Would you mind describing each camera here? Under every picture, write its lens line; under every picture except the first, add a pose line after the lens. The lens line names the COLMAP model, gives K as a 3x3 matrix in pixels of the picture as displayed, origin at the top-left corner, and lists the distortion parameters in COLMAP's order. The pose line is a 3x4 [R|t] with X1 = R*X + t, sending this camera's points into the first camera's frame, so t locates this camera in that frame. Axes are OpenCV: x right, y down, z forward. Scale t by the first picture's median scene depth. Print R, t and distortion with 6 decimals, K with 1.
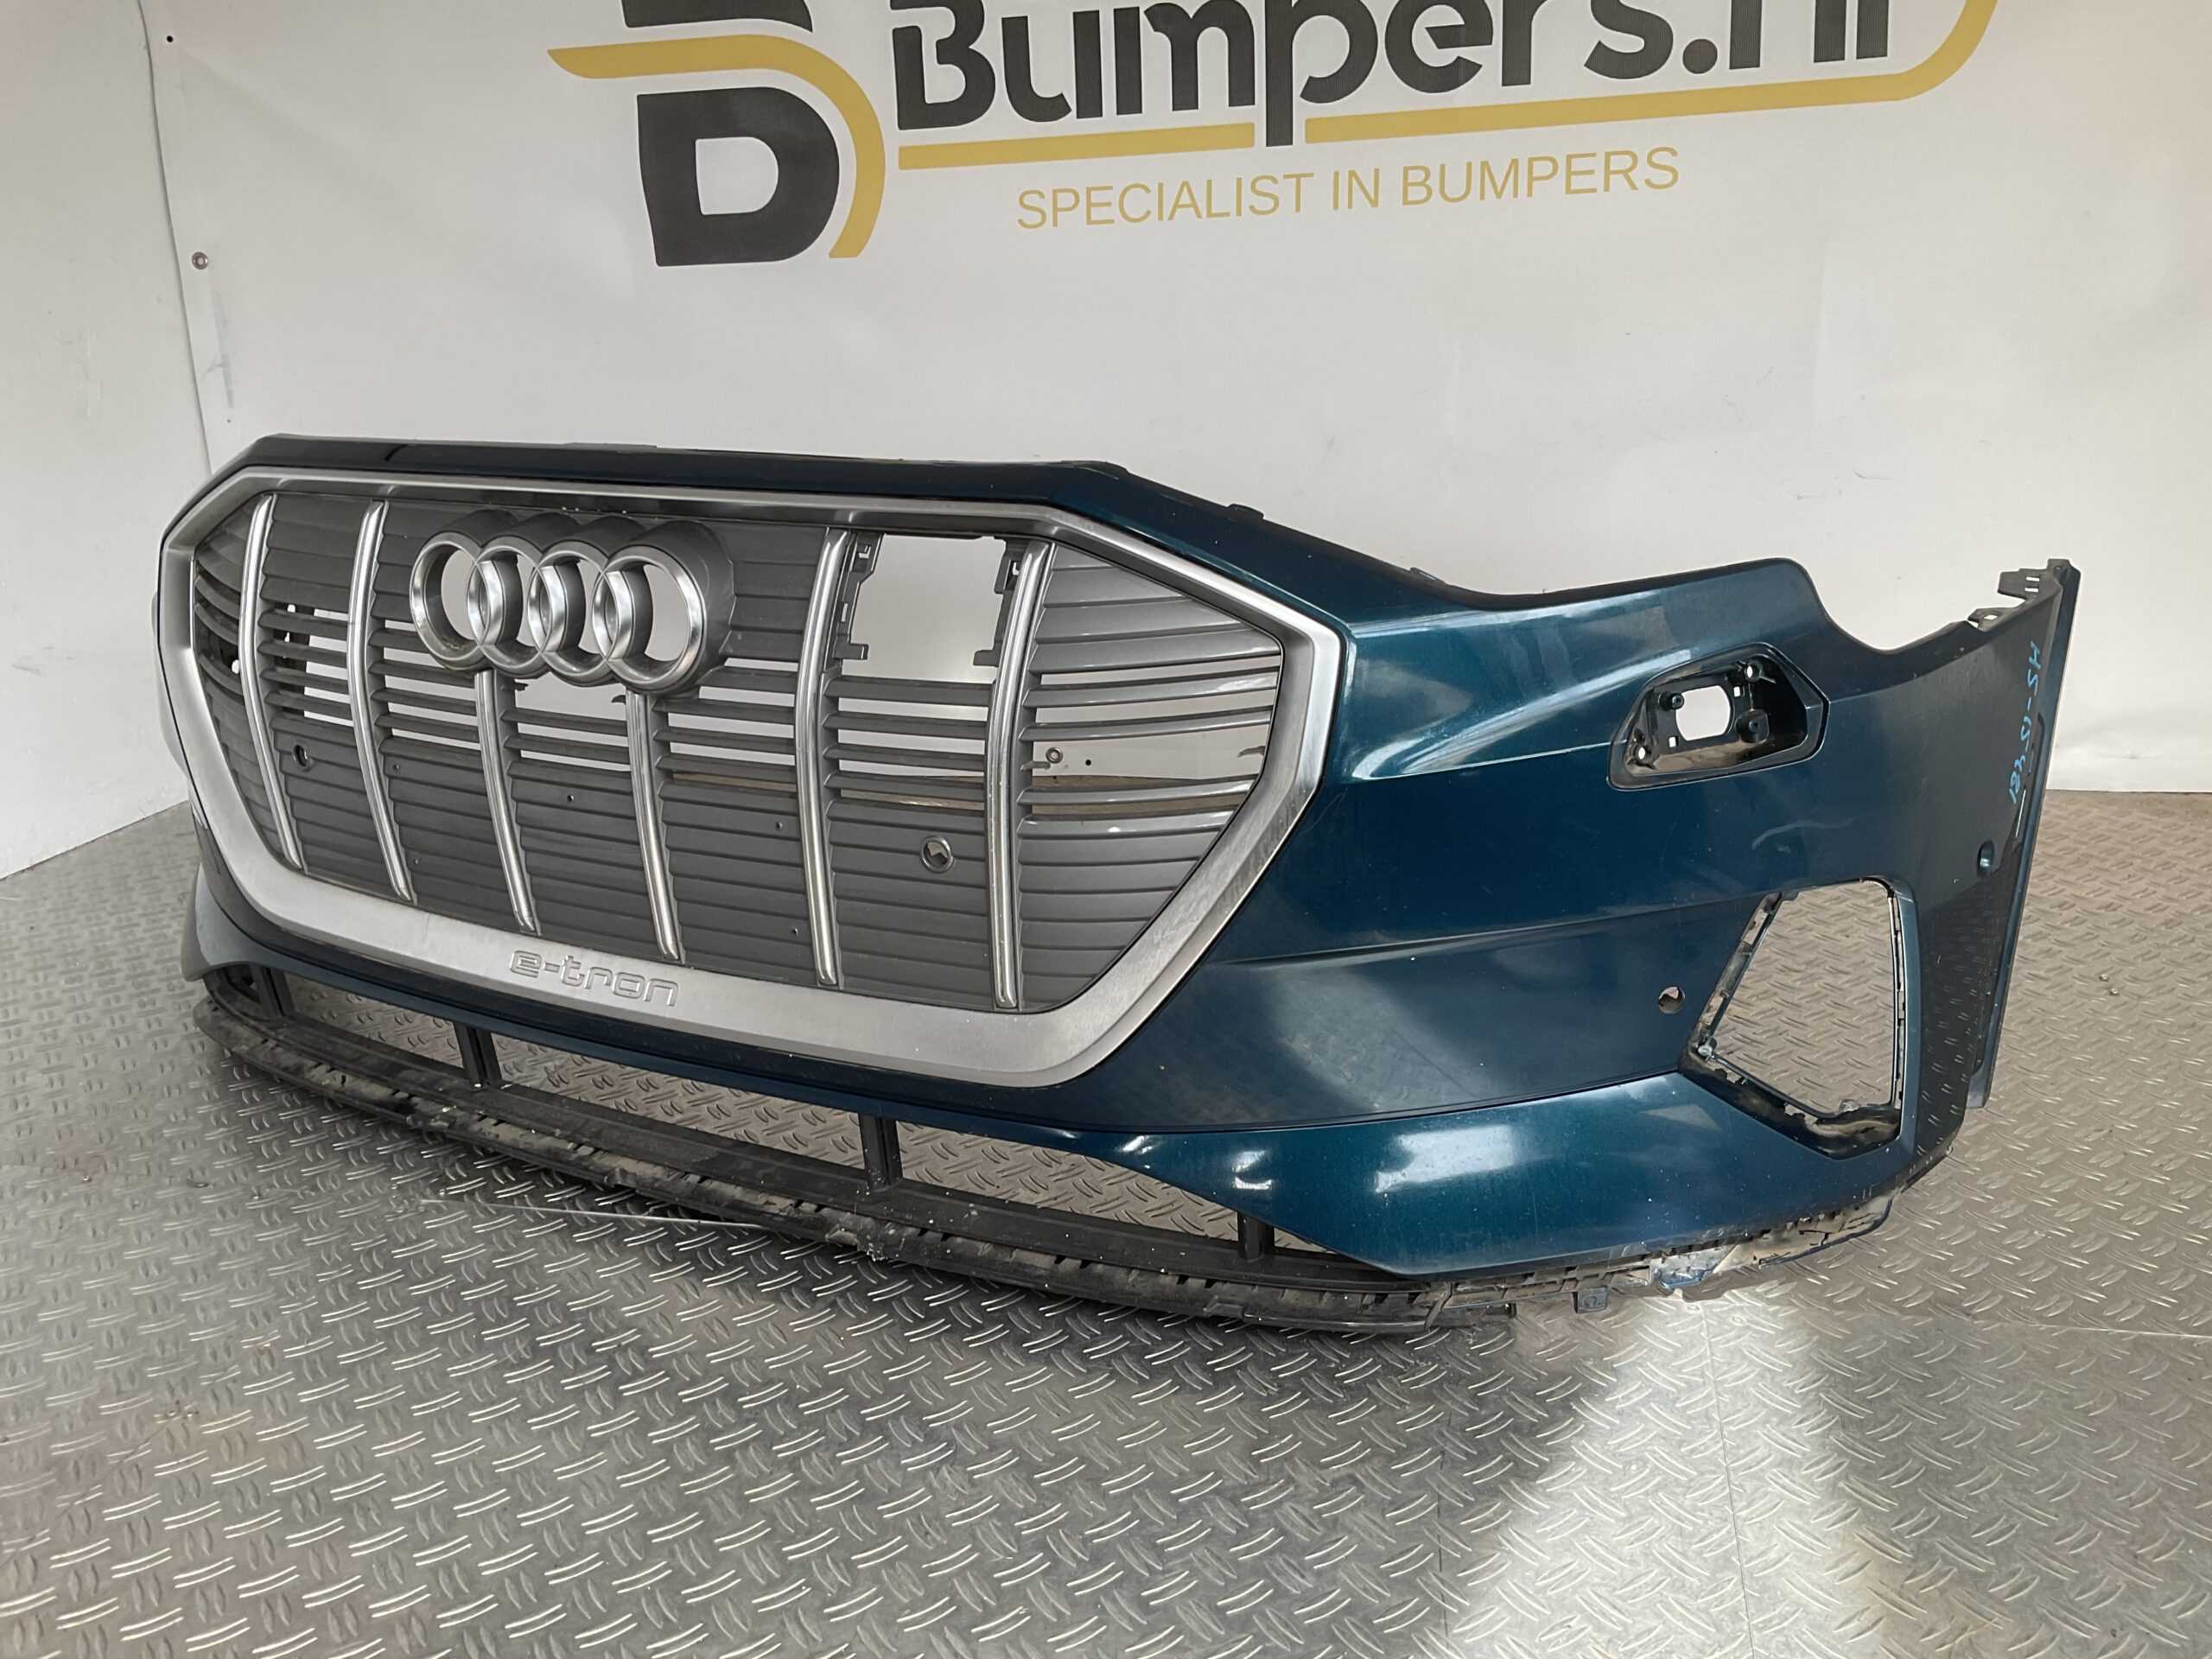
lens RADIAL K [[1854.9, 0, 1106.0], [0, 1854.9, 829.5], [0, 0, 1]] dist [0.102957, -0.211537]
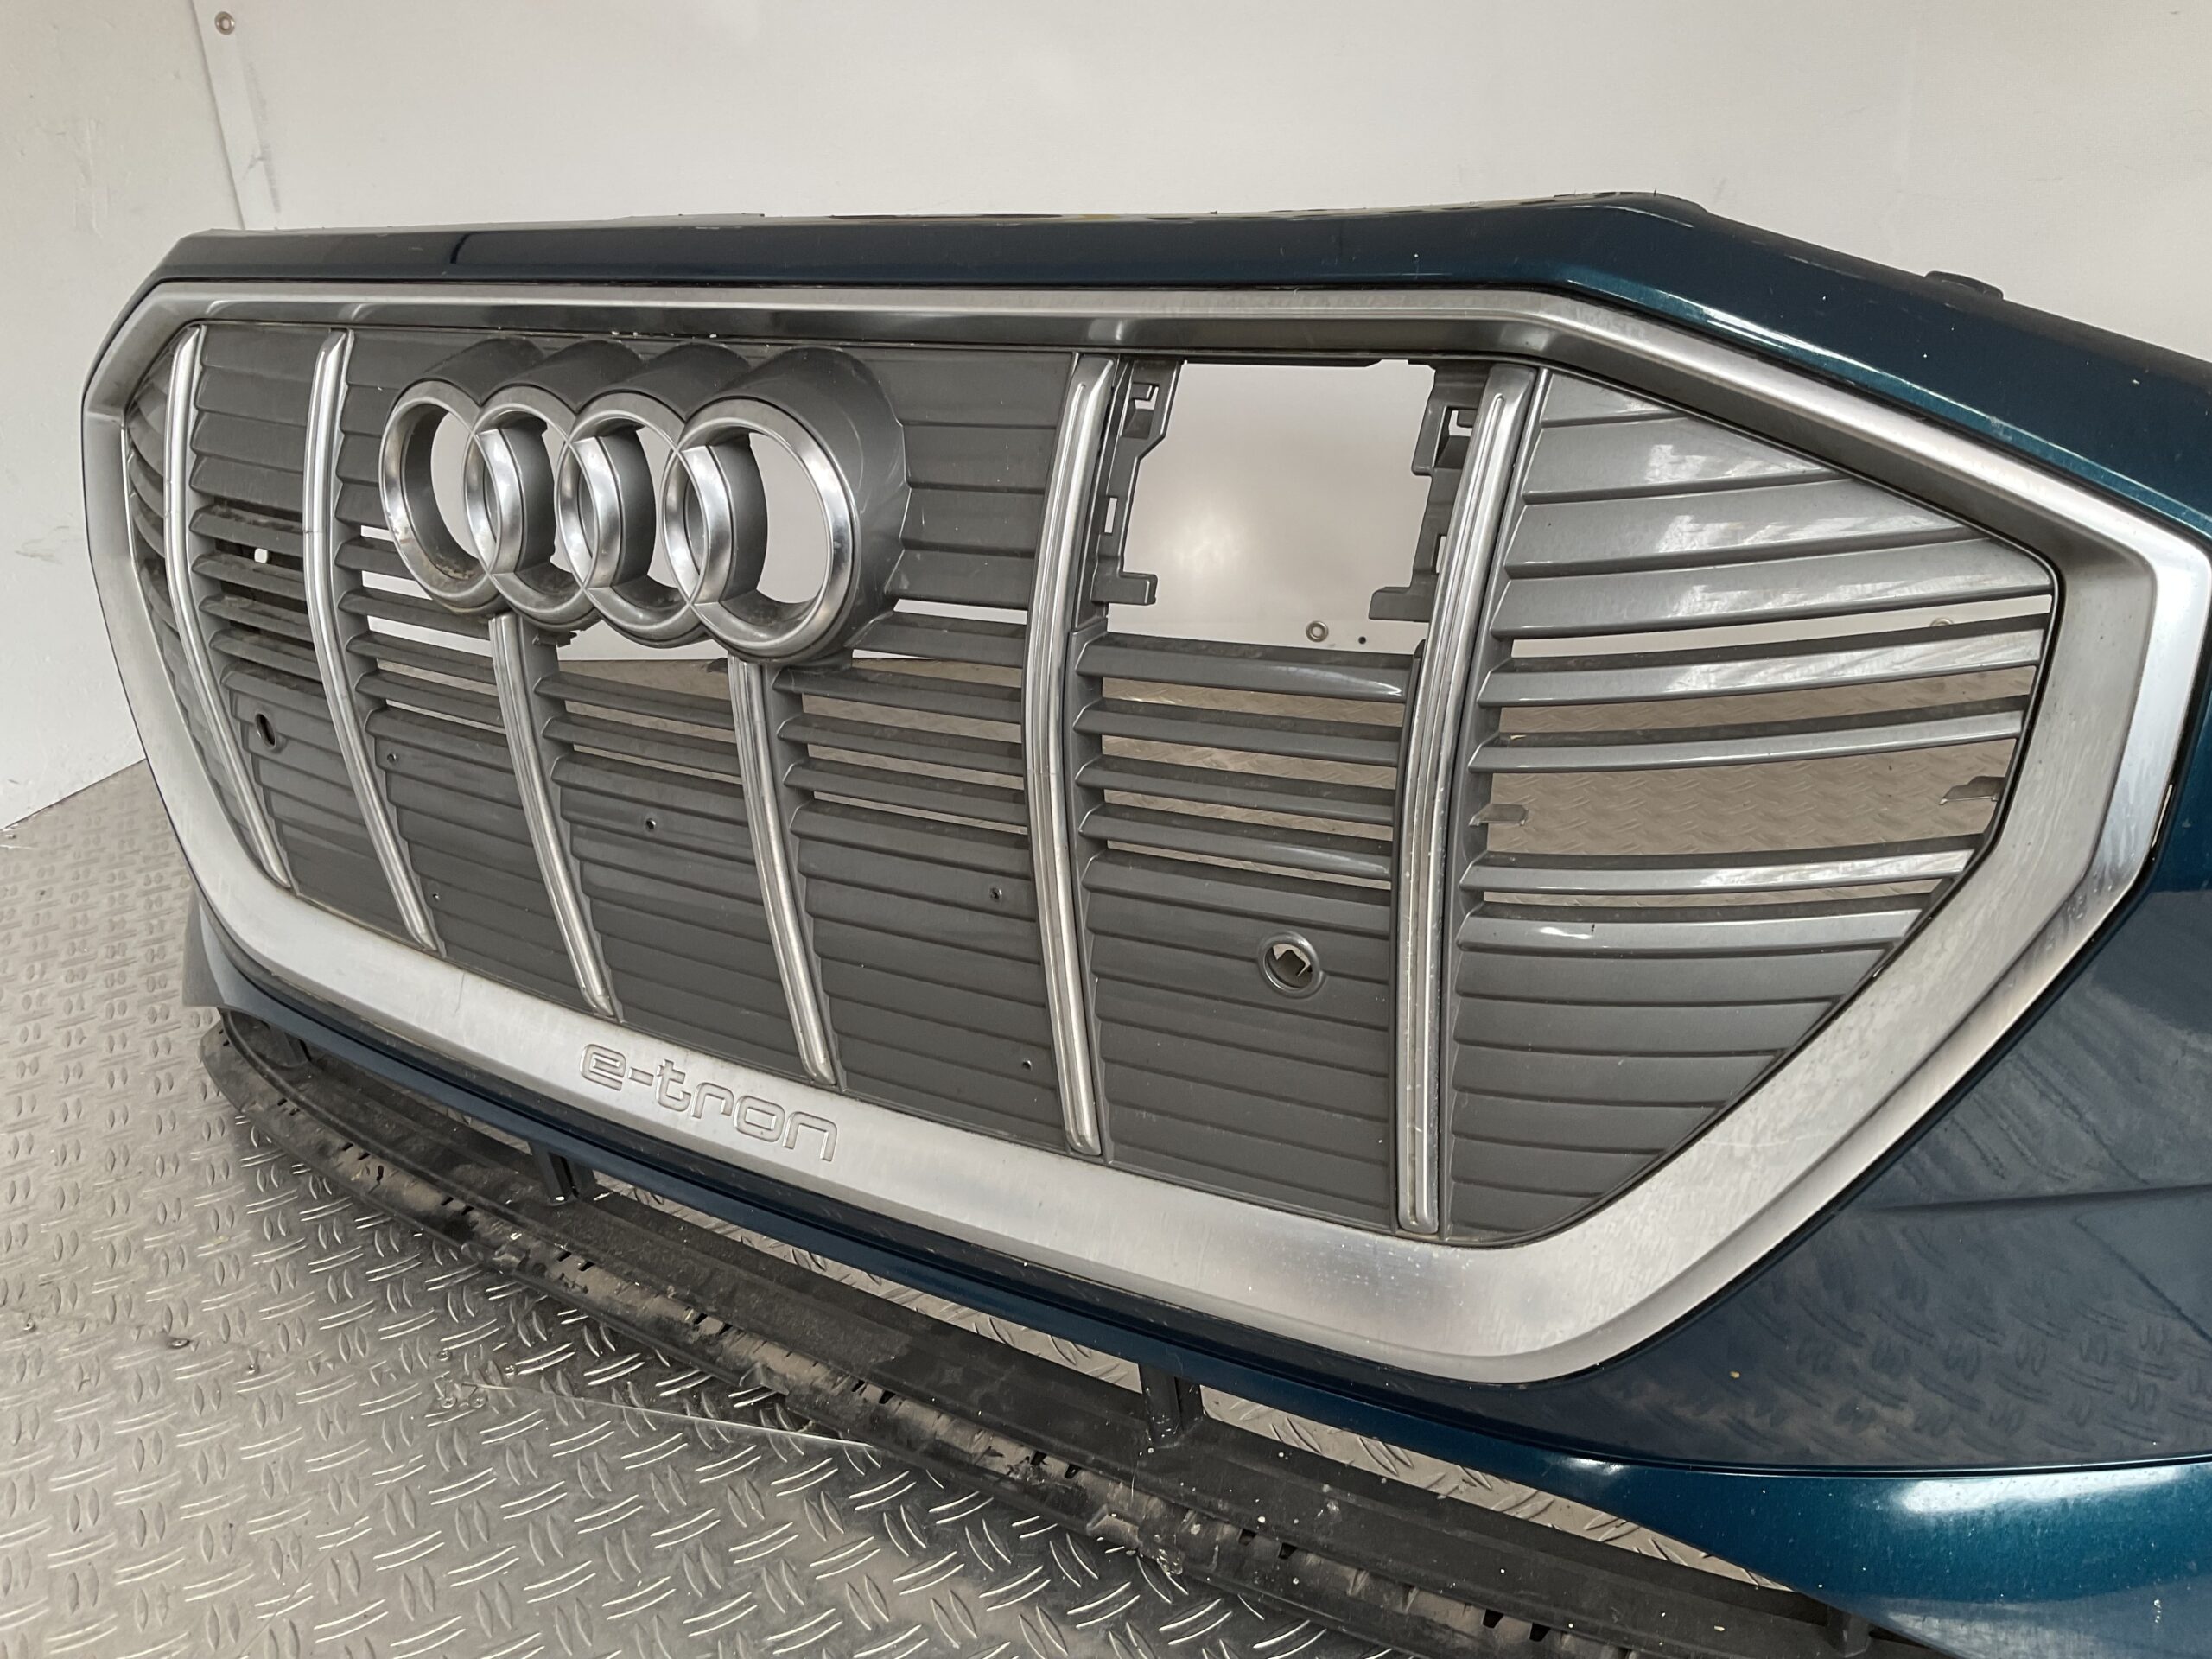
lens RADIAL K [[1846.2, 0, 1106.0], [0, 1846.2, 829.5], [0, 0, 1]] dist [0.077168, -0.130162]
pose [[0.995809, -0.012423, -0.090605, -0.083090], [0.021939, 0.994251, 0.104798, -0.072375], [0.088783, -0.106347, 0.990357, 0.406045]]
